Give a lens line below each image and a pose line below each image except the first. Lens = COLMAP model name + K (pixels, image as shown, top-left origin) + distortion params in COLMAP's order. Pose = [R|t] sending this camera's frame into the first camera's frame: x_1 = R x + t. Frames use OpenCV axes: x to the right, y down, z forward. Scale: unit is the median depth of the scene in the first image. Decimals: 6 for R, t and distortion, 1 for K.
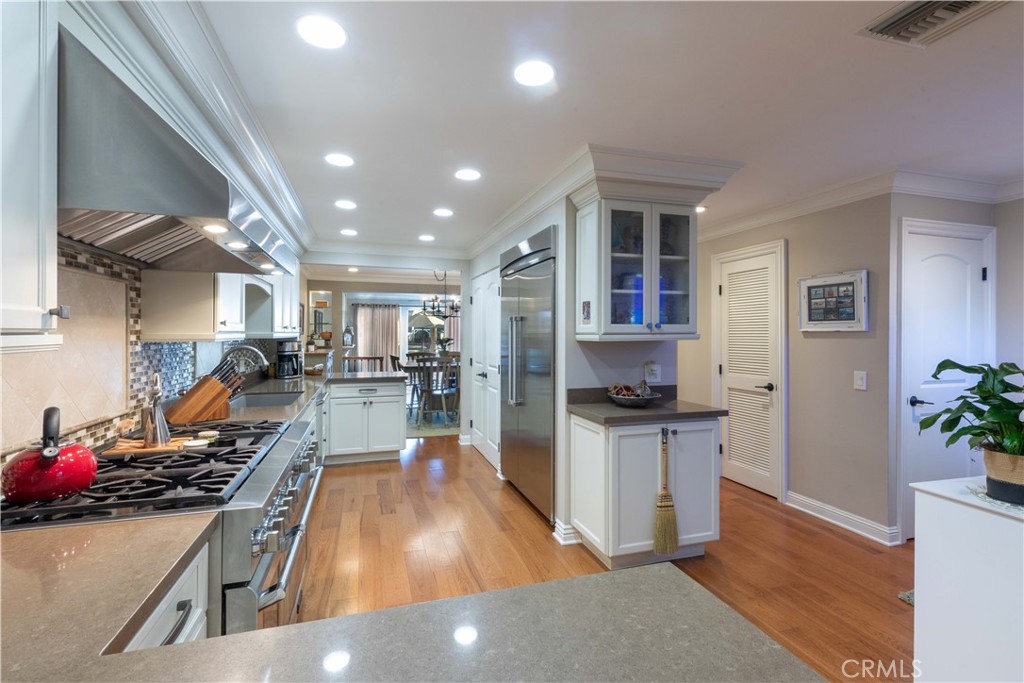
lens RADIAL K [[449.4, 0, 505.0], [0, 449.4, 331.2], [0, 0, 1]] dist [0.001663, -0.000789]
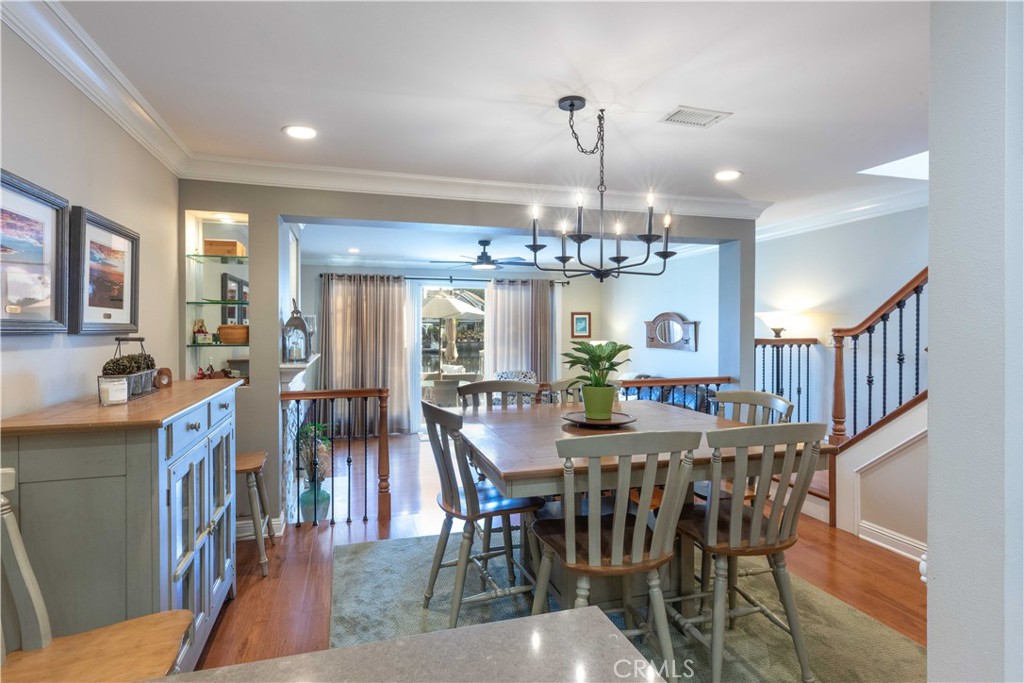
lens RADIAL K [[522.4, 0, 493.1], [0, 522.4, 326.5], [0, 0, 1]] dist [-0.002265, -0.000399]
pose [[0.999512, -0.003538, -0.031047, -0.487850], [0.003548, 0.999994, 0.000283, 0.010057], [0.031046, -0.000393, 0.999518, 1.625588]]
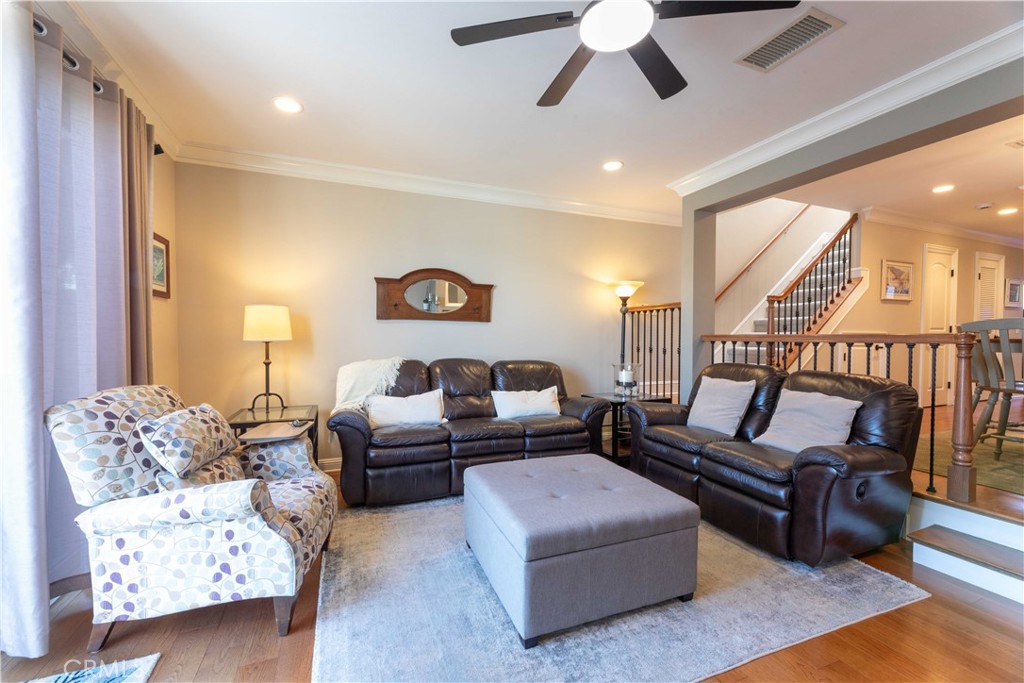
lens RADIAL K [[407.5, 0, 502.2], [0, 407.5, 345.9], [0, 0, 1]] dist [0.003309, -0.002020]
pose [[-0.069710, -0.024237, 0.997273, -1.140559], [-0.006849, 0.999693, 0.023817, 0.175343], [-0.997544, -0.005170, -0.069854, 4.022508]]
